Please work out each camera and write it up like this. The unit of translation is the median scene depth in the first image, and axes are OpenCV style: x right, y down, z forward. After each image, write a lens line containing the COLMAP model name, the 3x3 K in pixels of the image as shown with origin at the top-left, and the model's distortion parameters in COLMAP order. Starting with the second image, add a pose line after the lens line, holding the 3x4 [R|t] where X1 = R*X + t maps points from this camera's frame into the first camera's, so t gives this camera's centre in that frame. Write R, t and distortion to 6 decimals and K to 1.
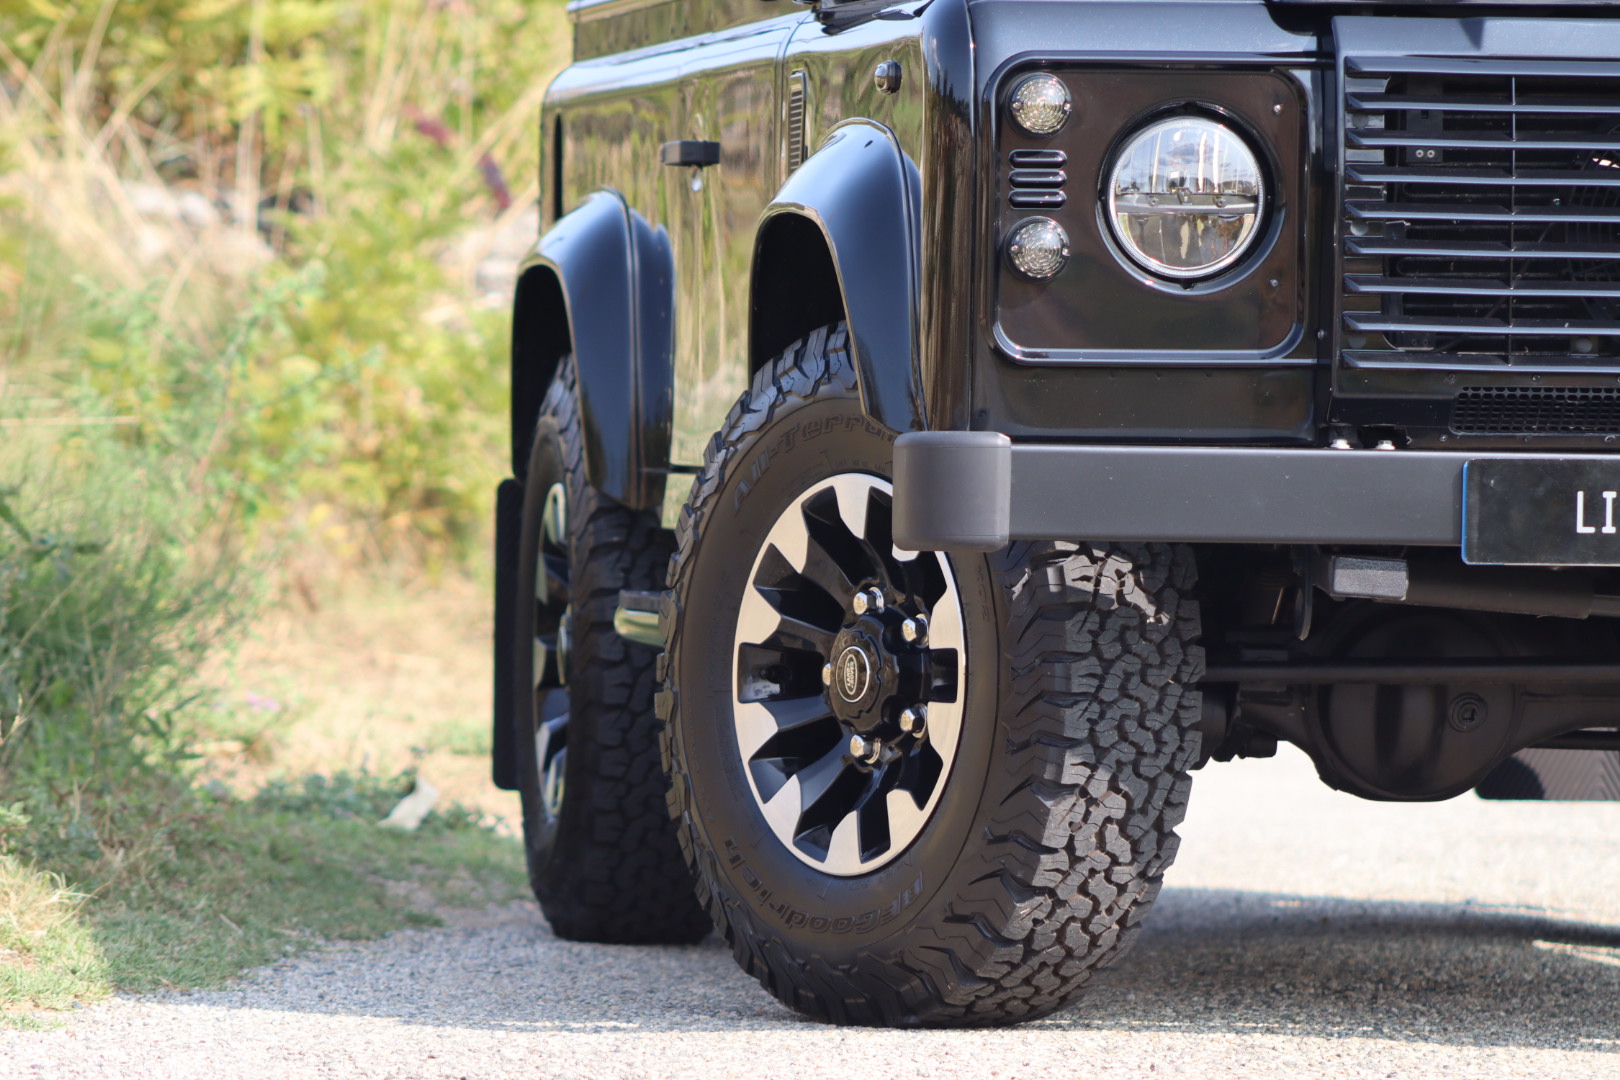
lens RADIAL K [[11200.3, 0, 809.6], [0, 11200.3, 608.0], [0, 0, 1]] dist [1.132684, 13.251334]
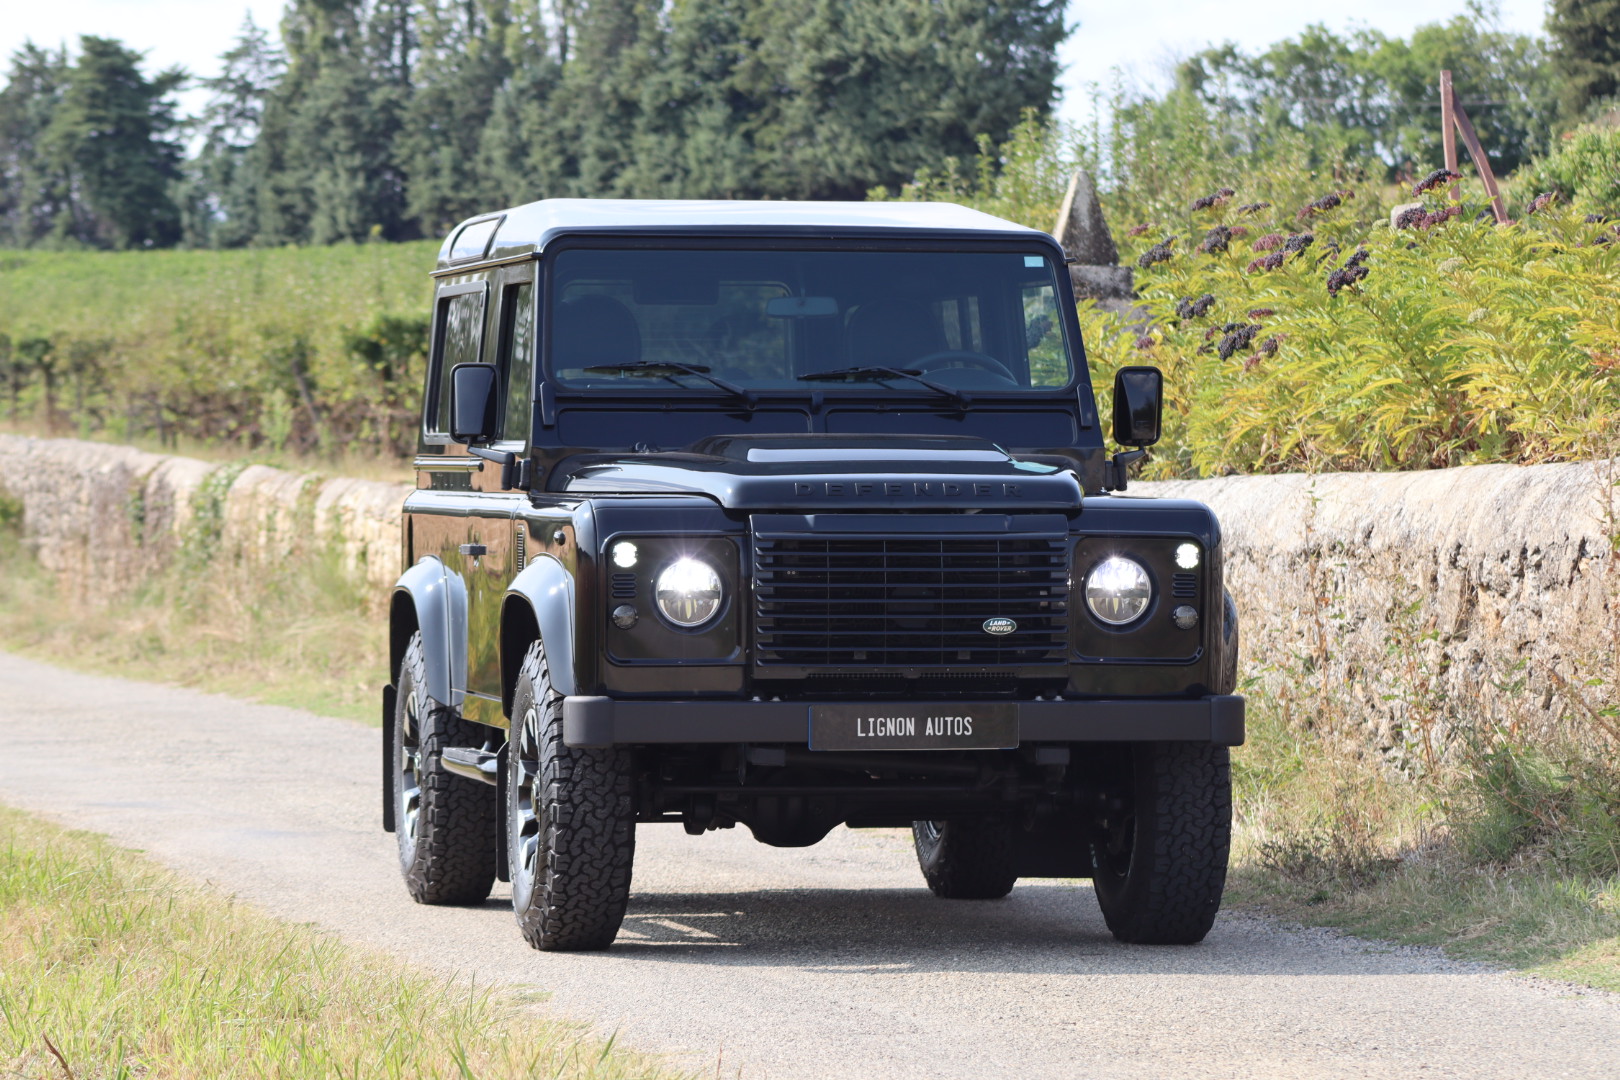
lens RADIAL K [[7572.5, 0, 718.7], [0, 7572.5, 535.9], [0, 0, 1]] dist [0.256758, 10.046198]
pose [[0.999572, -0.013495, 0.025941, -0.000705], [0.013667, 0.999886, -0.006480, -0.036027], [-0.025850, 0.006831, 0.999642, -0.532260]]
